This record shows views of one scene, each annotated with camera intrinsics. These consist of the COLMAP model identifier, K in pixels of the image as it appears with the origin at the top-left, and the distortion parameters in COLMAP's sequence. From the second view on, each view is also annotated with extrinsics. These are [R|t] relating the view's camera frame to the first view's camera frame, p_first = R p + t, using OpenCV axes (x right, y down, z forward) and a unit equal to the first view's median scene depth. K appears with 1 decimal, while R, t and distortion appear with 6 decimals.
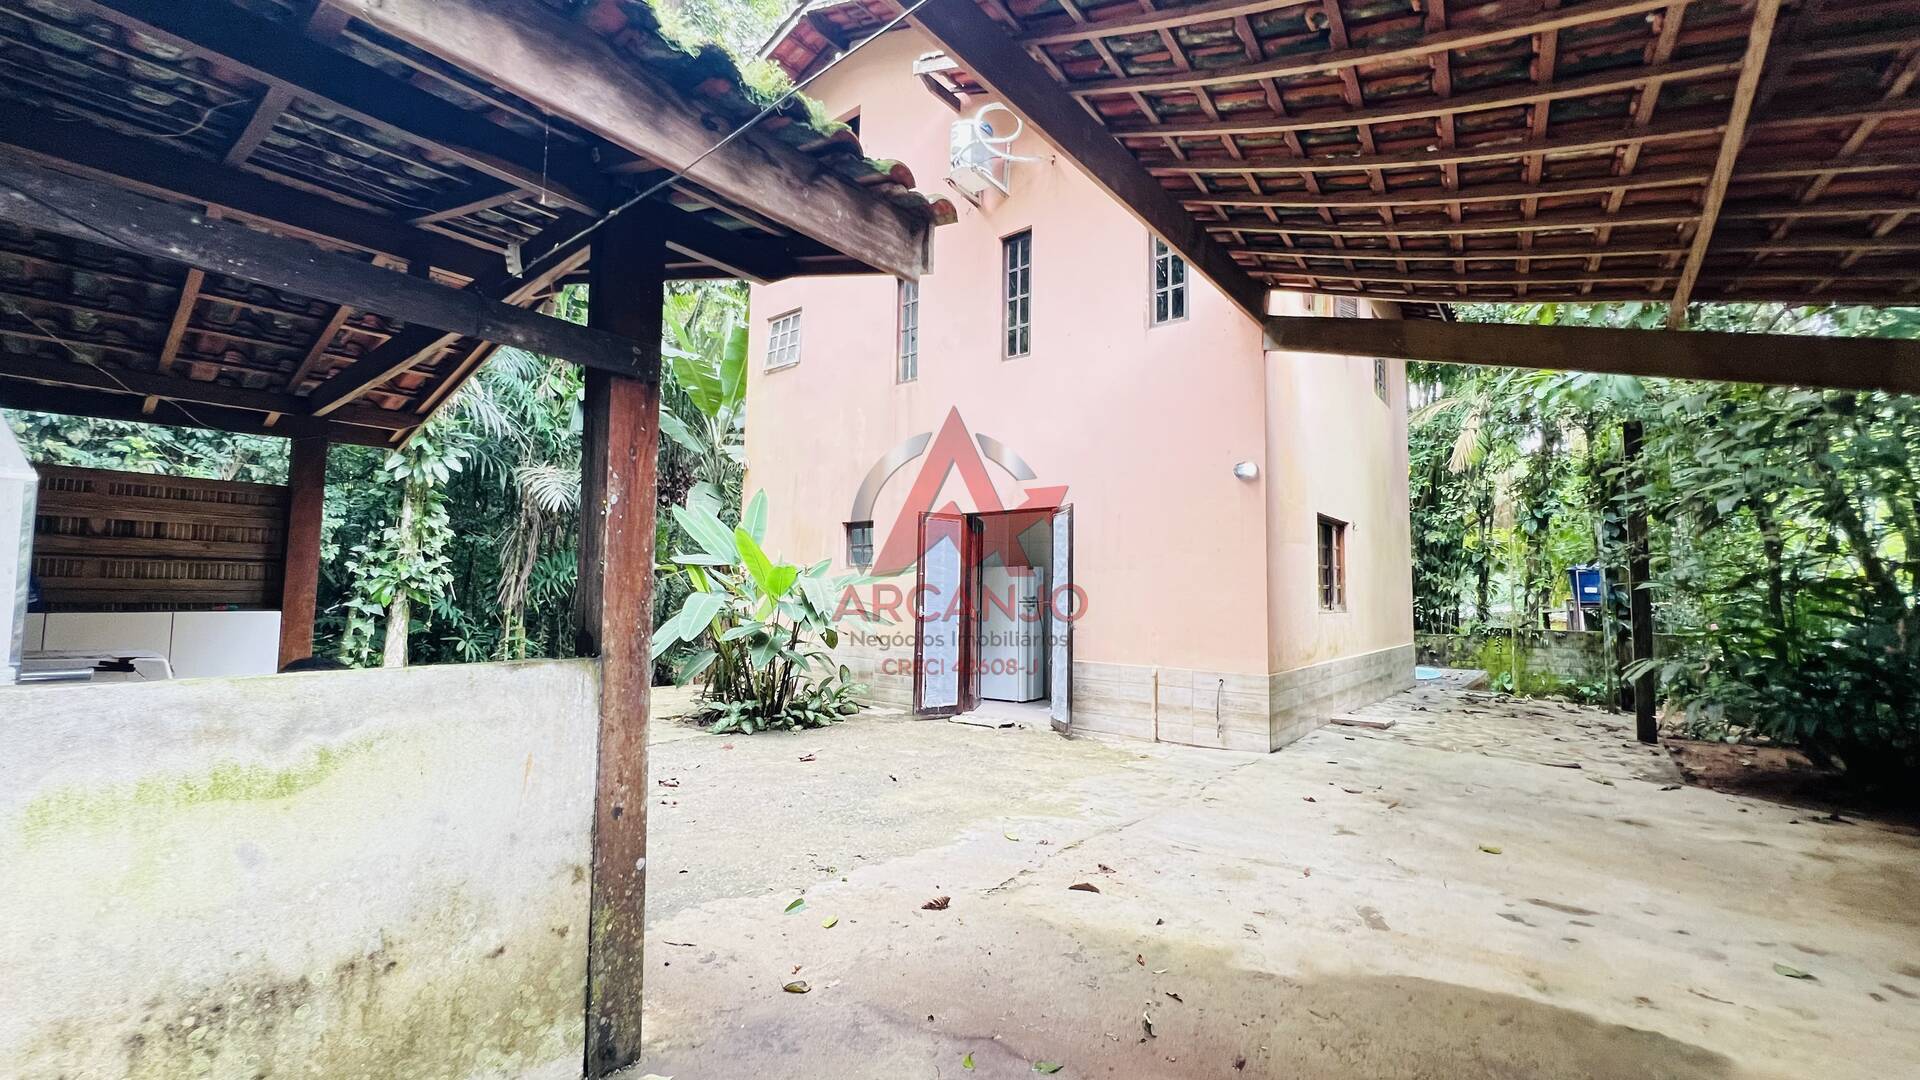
lens RADIAL K [[763.4, 0, 955.3], [0, 763.4, 537.4], [0, 0, 1]] dist [-0.003463, 0.000082]
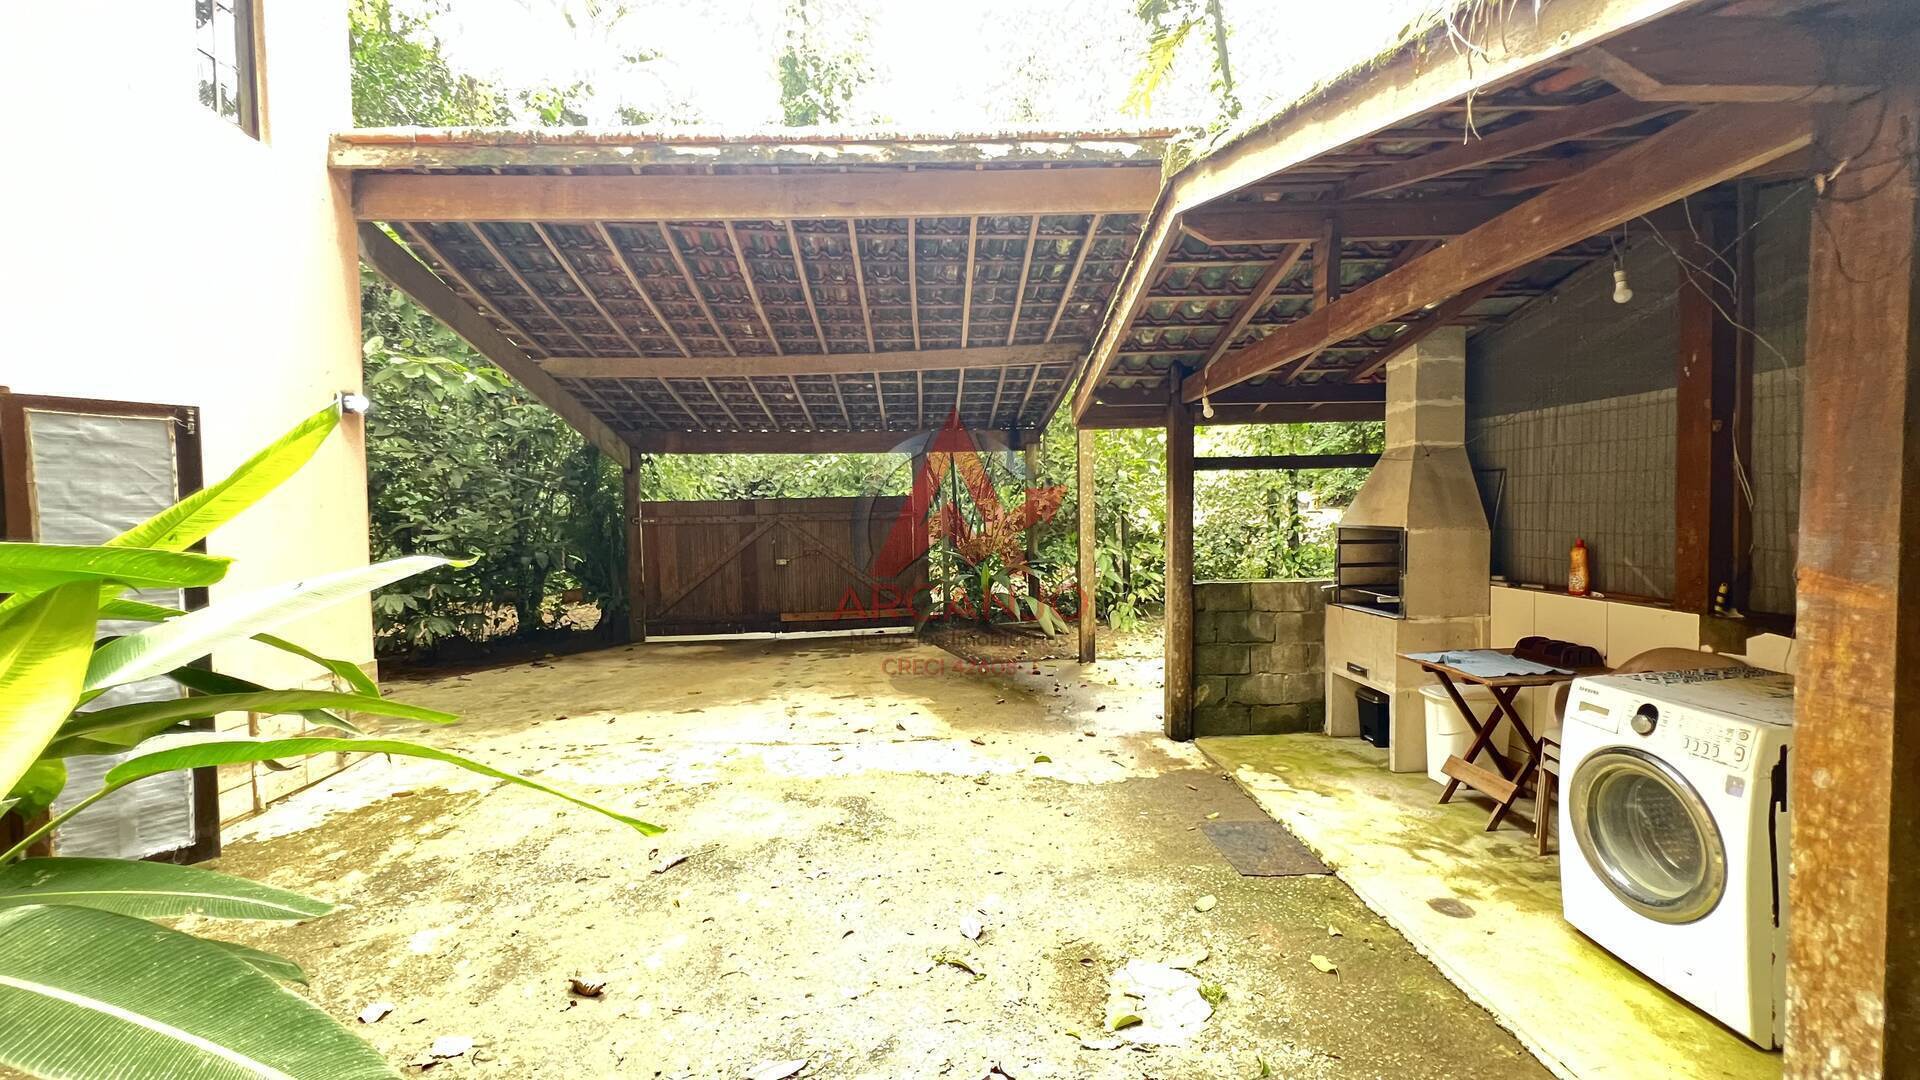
lens RADIAL K [[763.4, 0, 959.9], [0, 763.4, 538.3], [0, 0, 1]] dist [-0.003463, 0.000082]
pose [[-0.664340, -0.032656, 0.746717, -0.698224], [-0.053640, 0.998552, -0.004053, 0.022807], [-0.745503, -0.042746, -0.665130, 1.216925]]
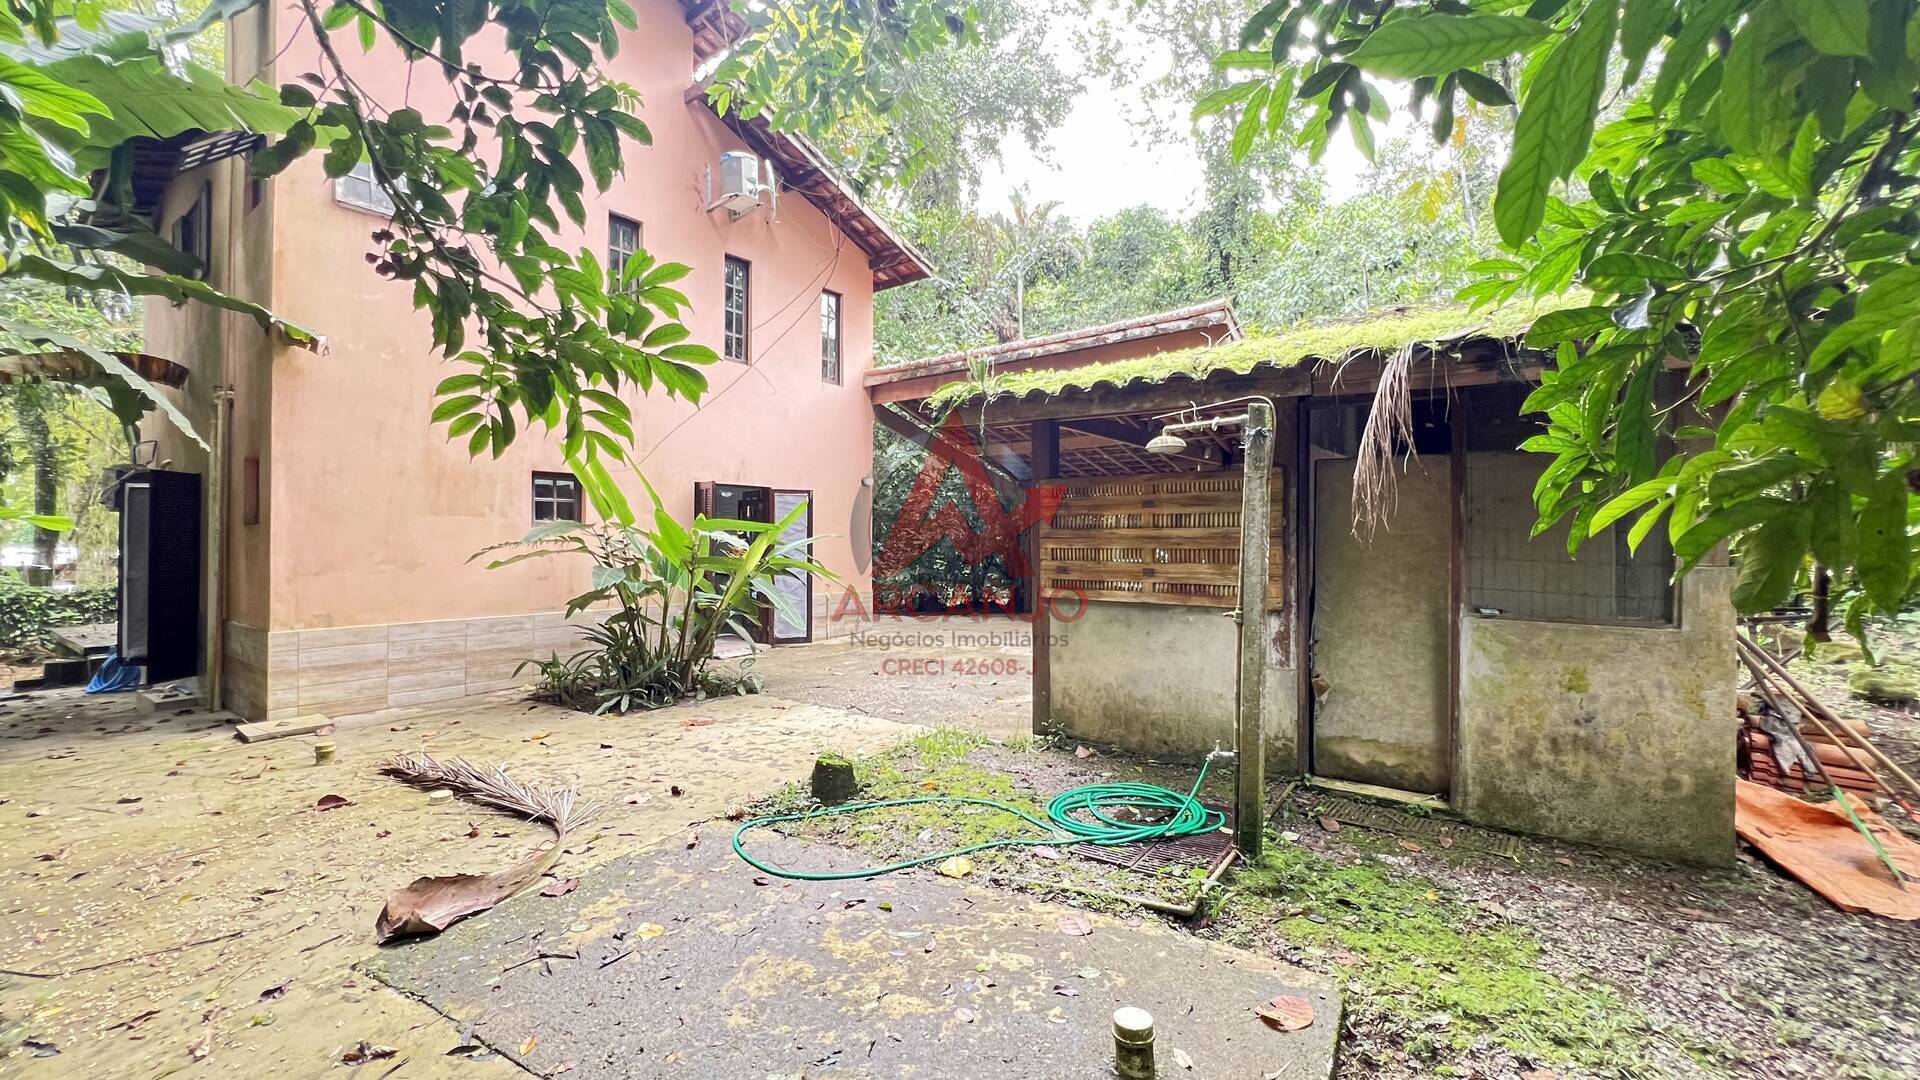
lens RADIAL K [[763.4, 0, 958.1], [0, 763.4, 536.7], [0, 0, 1]] dist [-0.003463, 0.000082]
pose [[-0.048672, -0.007211, 0.998789, -1.729794], [-0.084112, 0.996452, 0.003096, 0.026297], [-0.995267, -0.083859, -0.049106, 0.995888]]
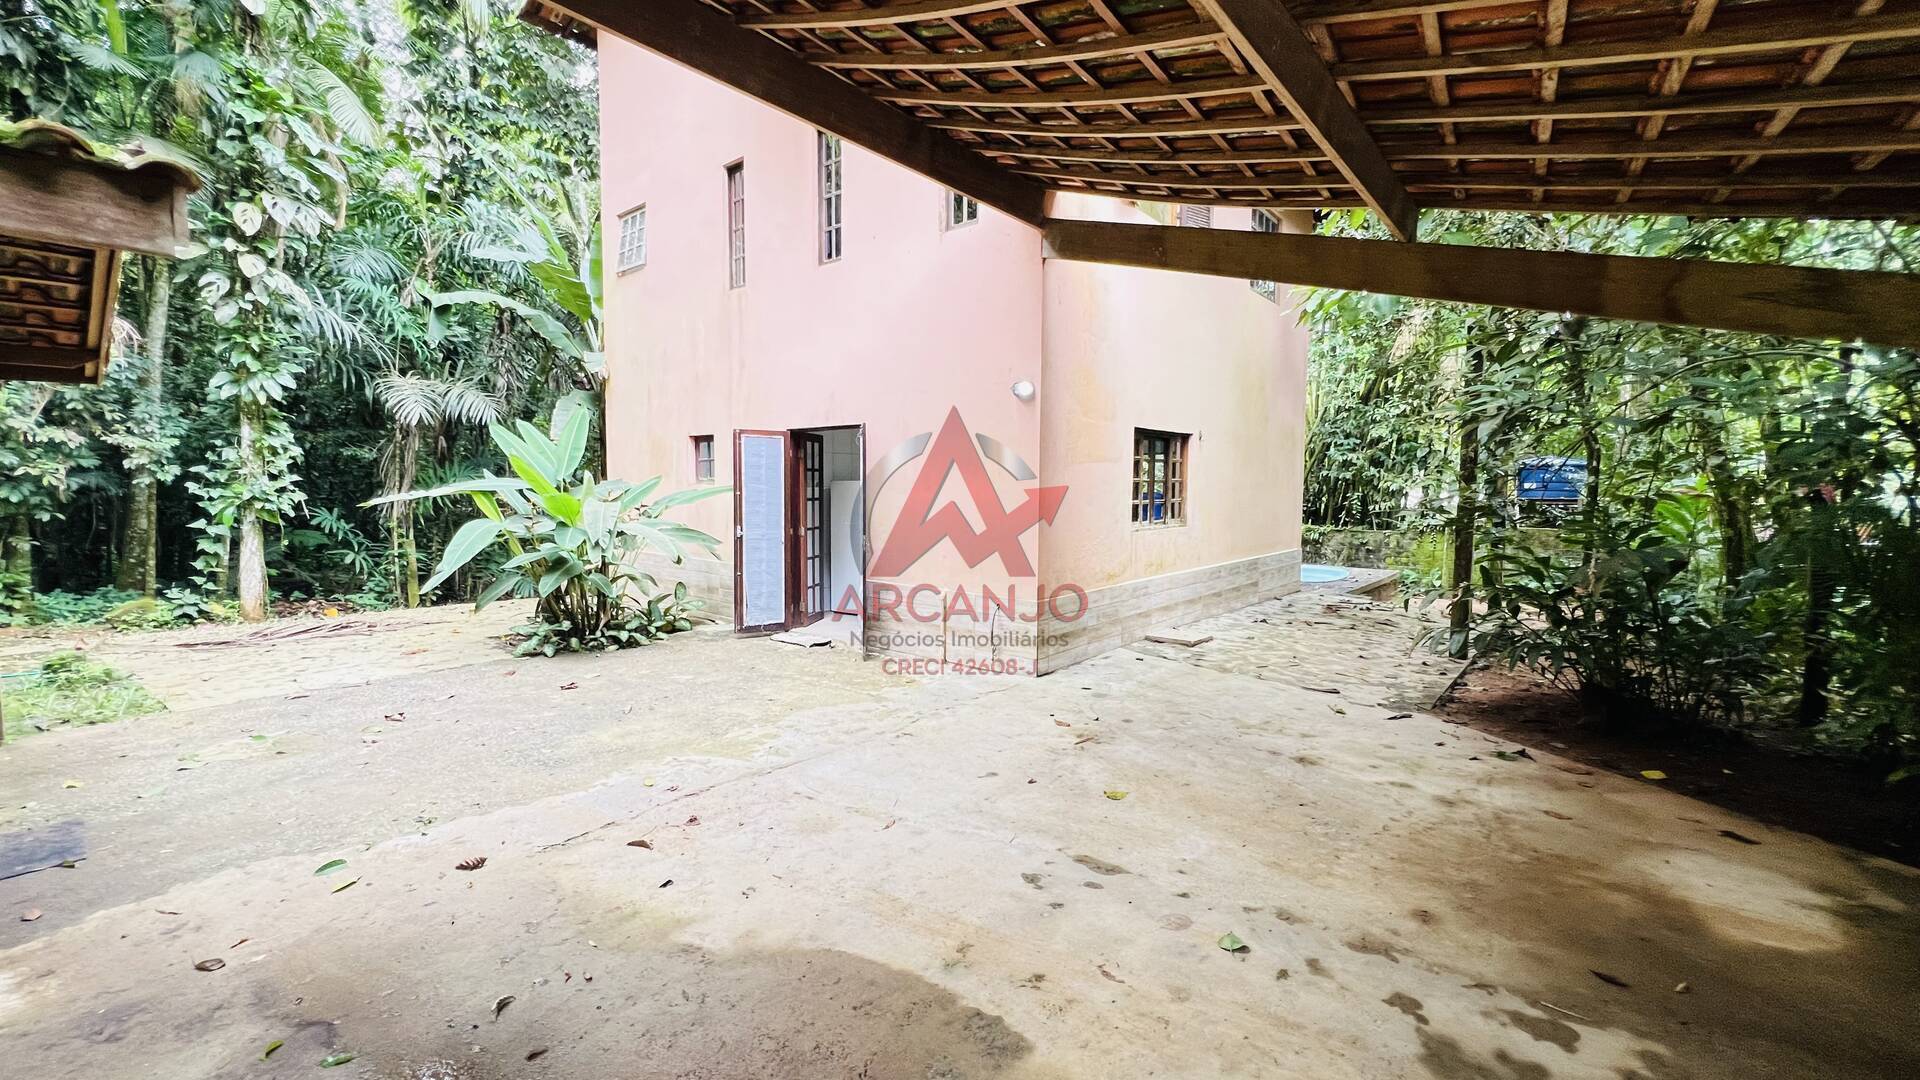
lens RADIAL K [[763.4, 0, 954.2], [0, 763.4, 536.4], [0, 0, 1]] dist [-0.003463, 0.000082]
pose [[0.999833, -0.008034, -0.016429, 0.359507], [0.010339, 0.989321, 0.145384, -0.053618], [0.015086, -0.145529, 0.989239, 0.035575]]
